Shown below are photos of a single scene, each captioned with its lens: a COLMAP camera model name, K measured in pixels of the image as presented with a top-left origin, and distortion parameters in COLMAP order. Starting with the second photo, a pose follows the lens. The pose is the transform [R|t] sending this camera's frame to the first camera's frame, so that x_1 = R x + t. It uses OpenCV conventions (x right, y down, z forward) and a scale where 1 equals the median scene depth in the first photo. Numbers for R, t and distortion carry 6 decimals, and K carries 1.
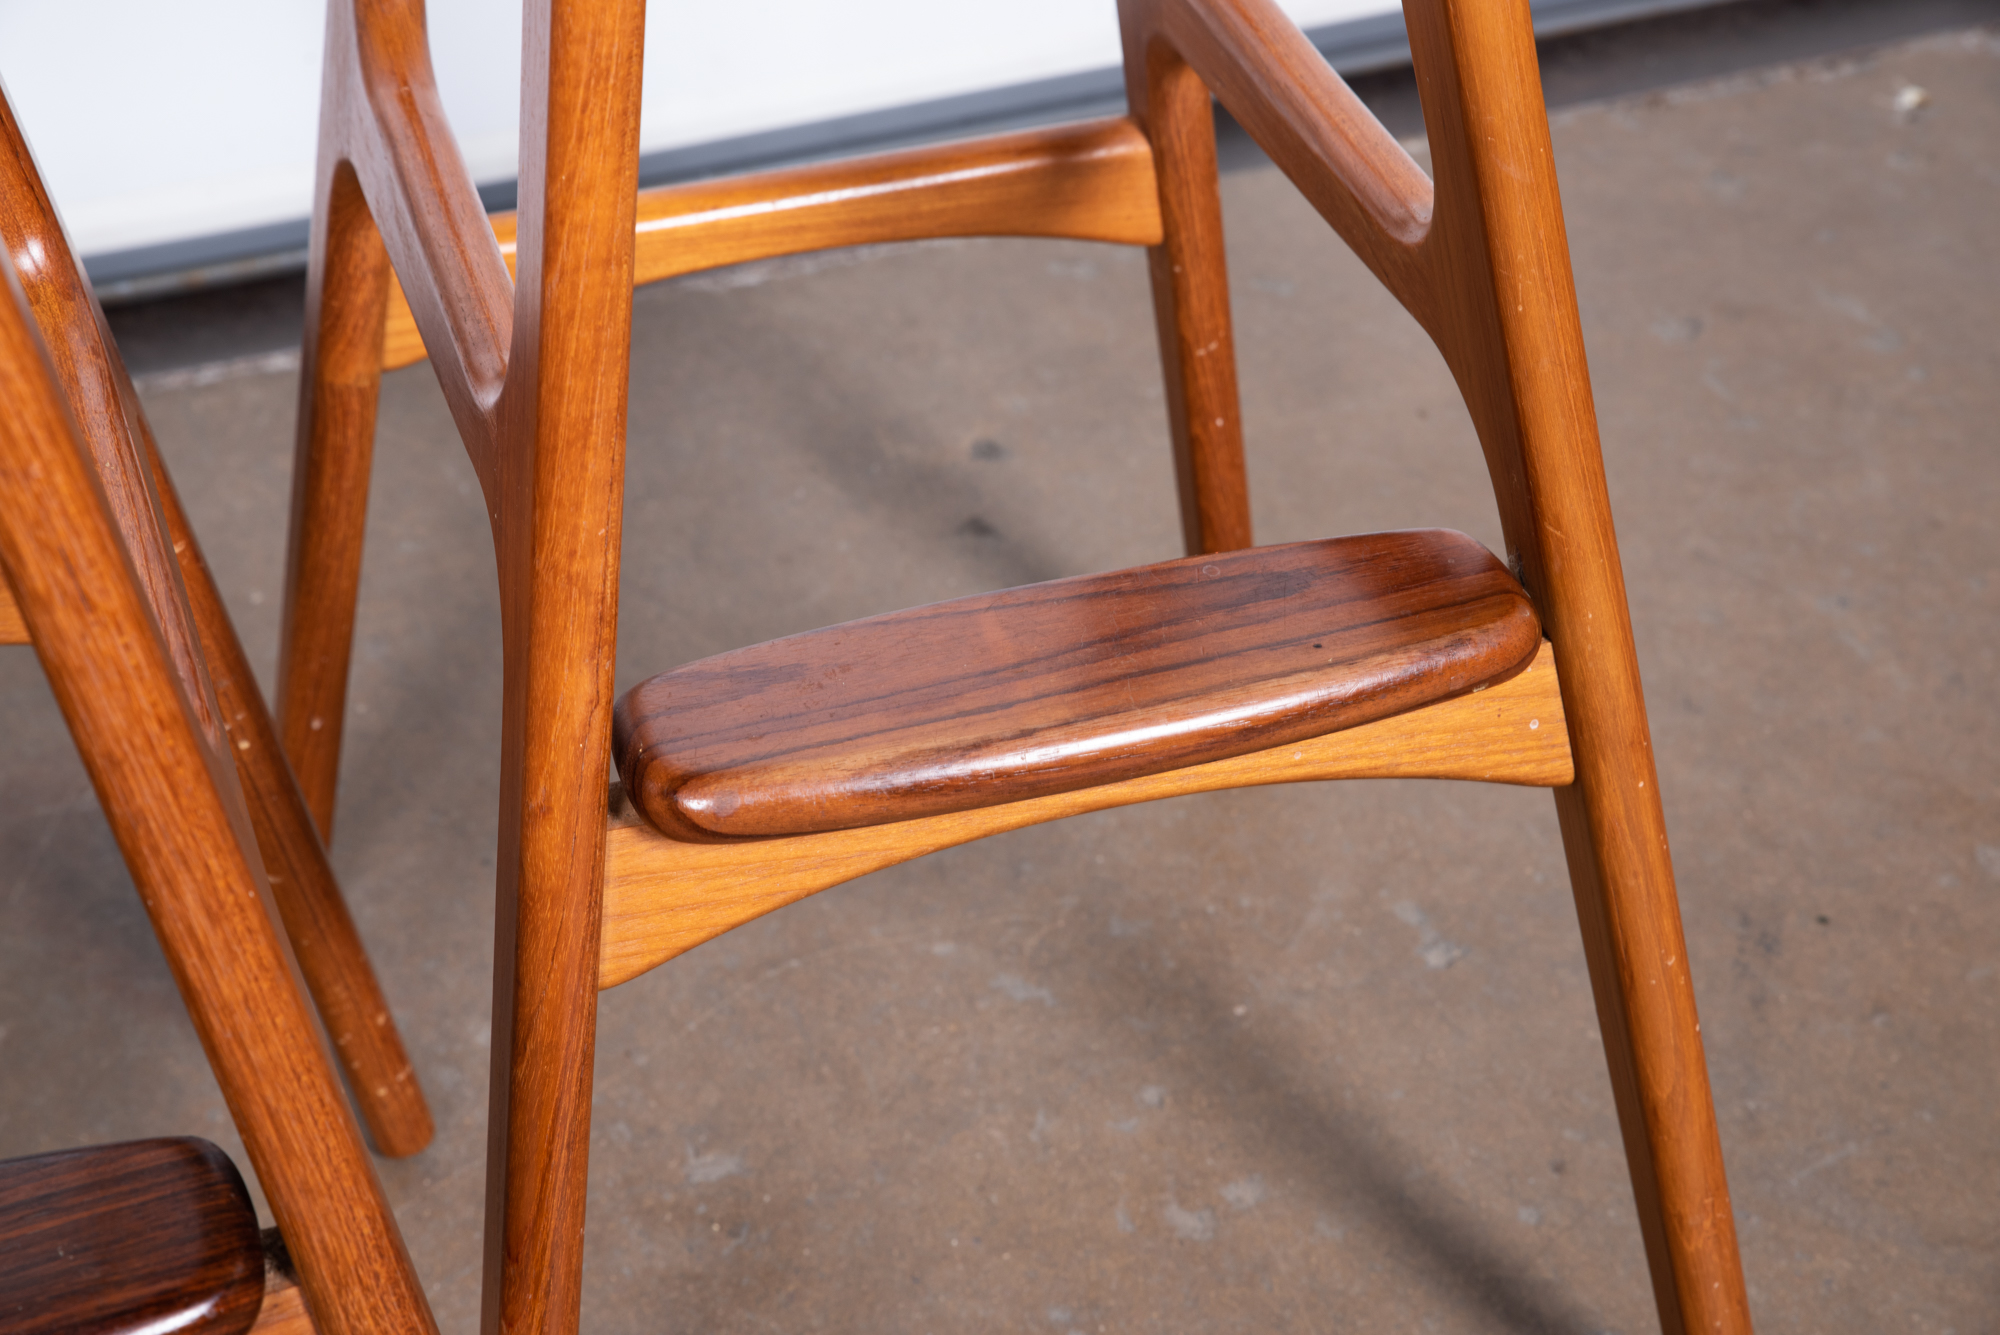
lens RADIAL K [[3496.6, 0, 969.0], [0, 3496.6, 659.1], [0, 0, 1]] dist [0.127272, 0.160647]
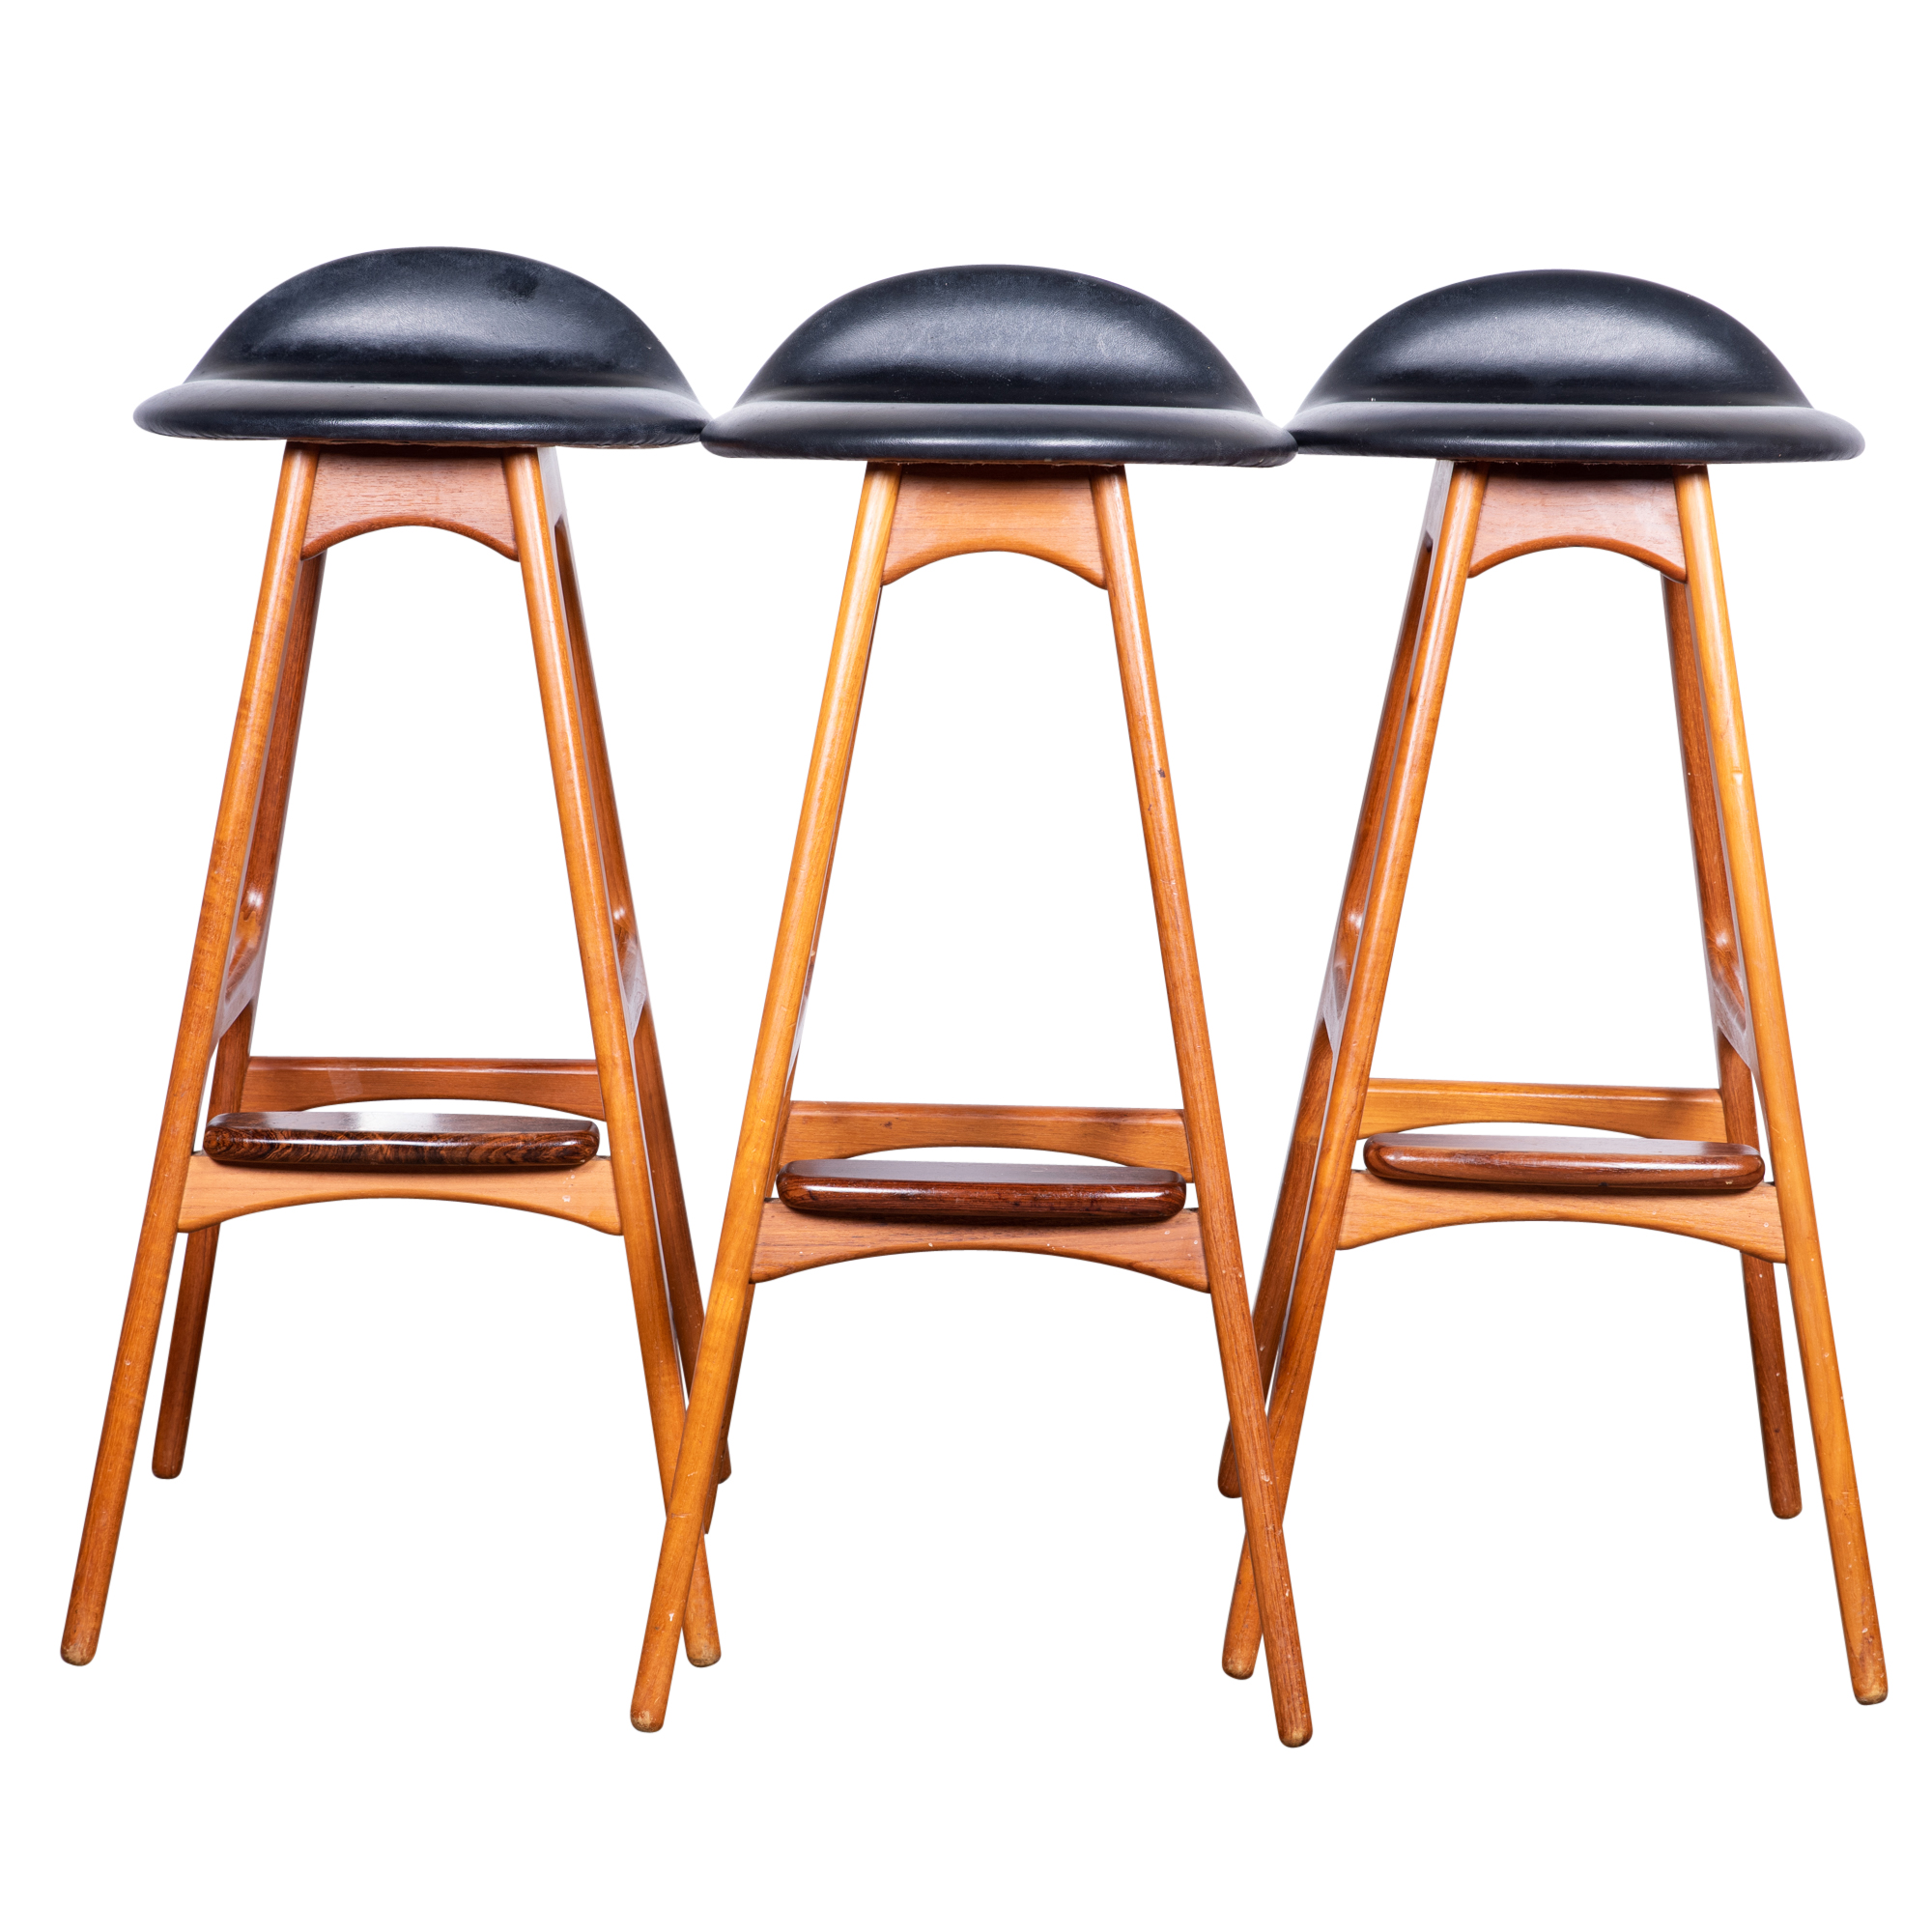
lens RADIAL K [[4990.7, 0, 929.5], [0, 4990.7, 919.2], [0, 0, 1]] dist [0.142808, 1.040322]
pose [[0.937561, 0.091877, -0.335466, 0.790923], [-0.231515, 0.884631, -0.404757, 1.401293], [0.259575, 0.457150, 0.850667, -2.178177]]
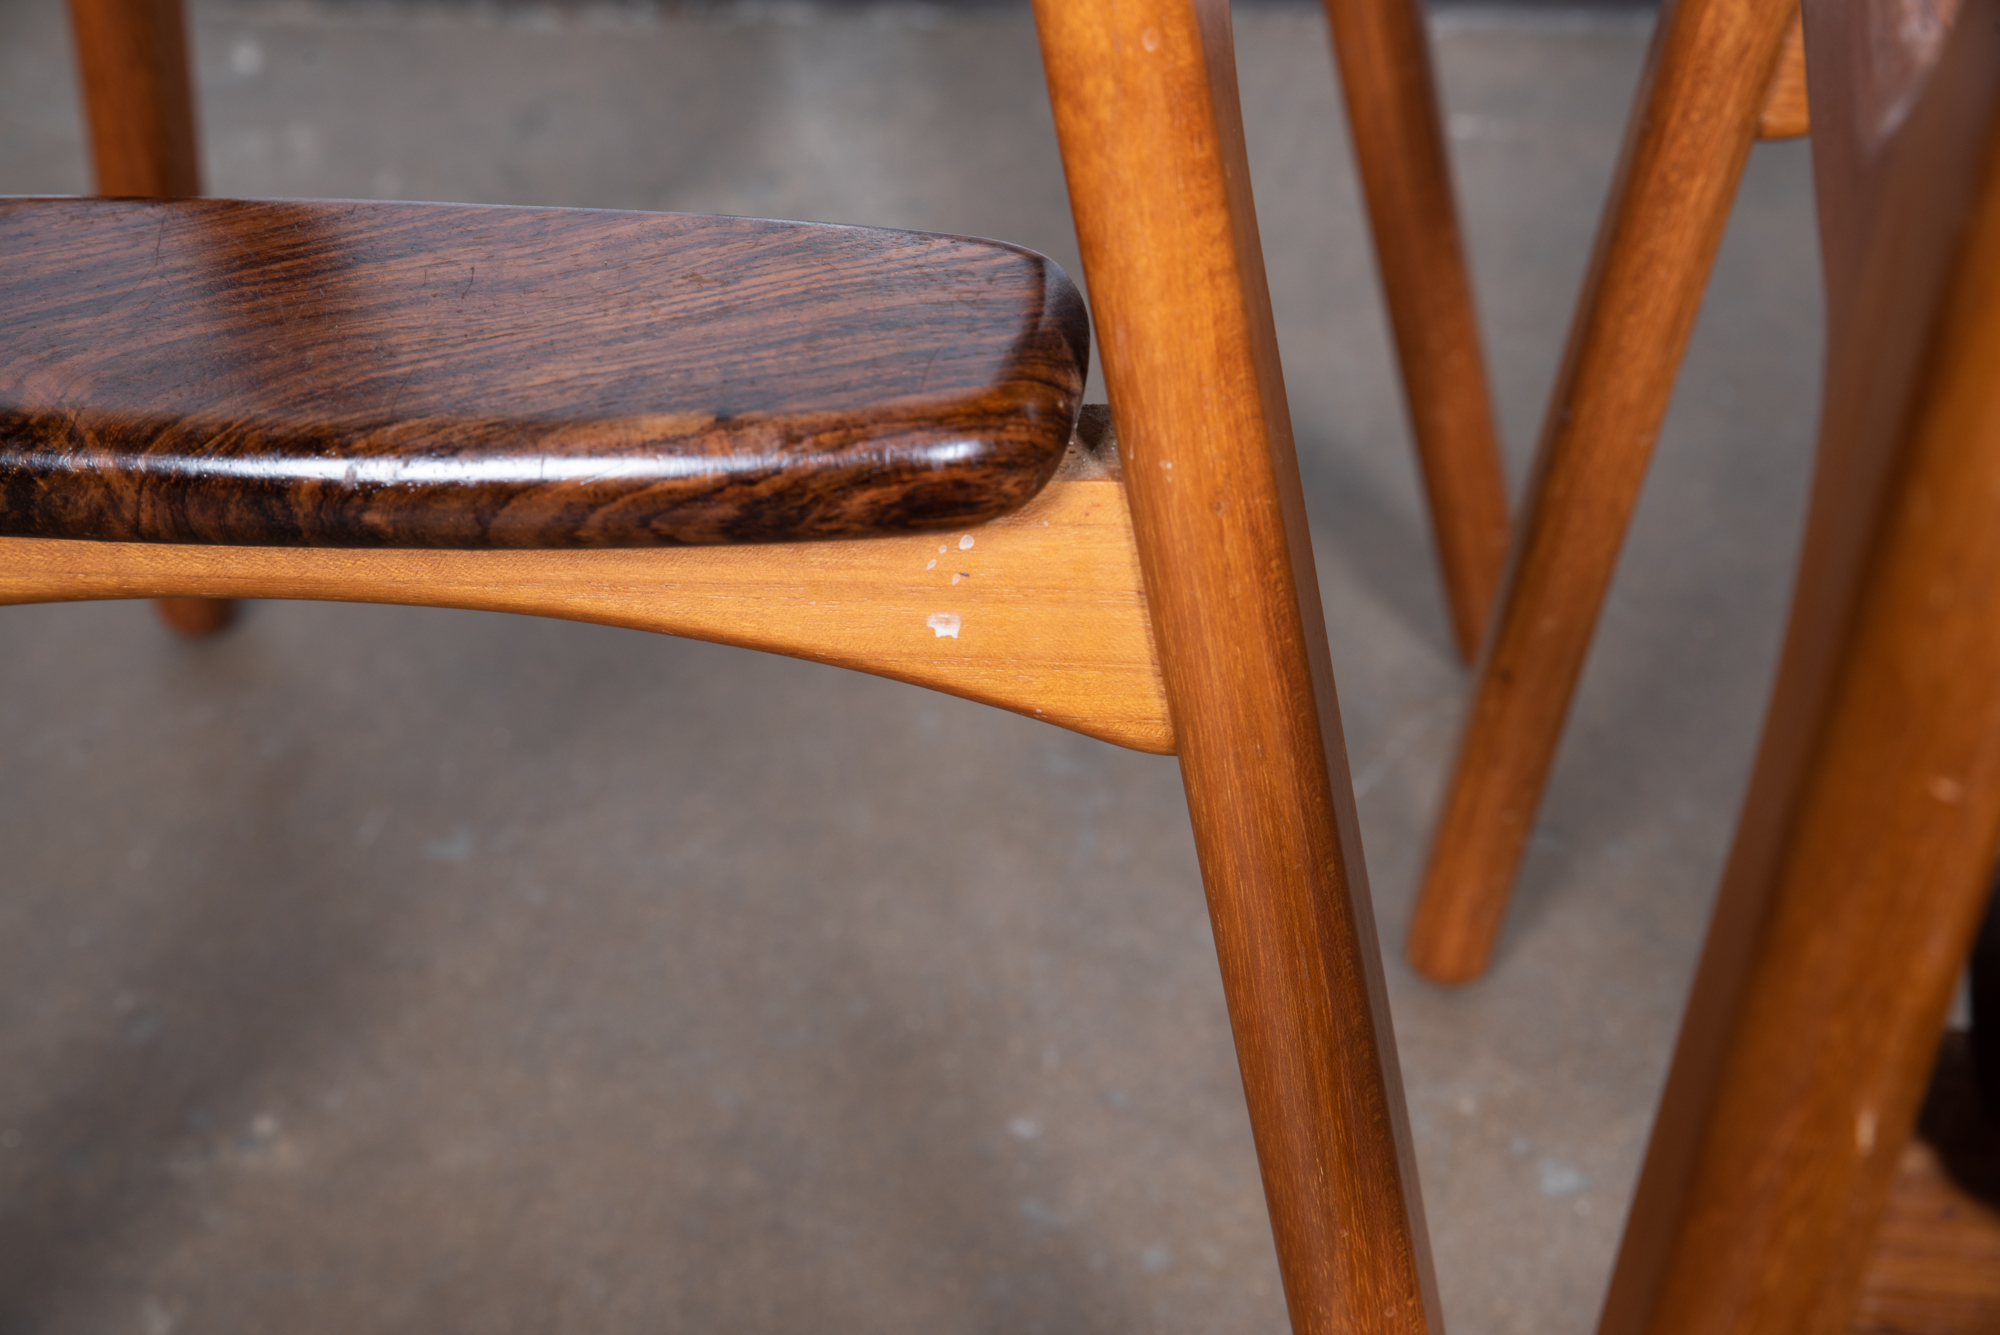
lens RADIAL K [[3353.6, 0, 1000.0], [0, 3353.6, 667.5], [0, 0, 1]] dist [0.028043, 0.144181]
pose [[0.878776, 0.262238, -0.398729, -0.392651], [-0.249237, 0.964691, 0.085159, 0.149492], [0.406982, 0.024542, 0.913106, 0.363453]]
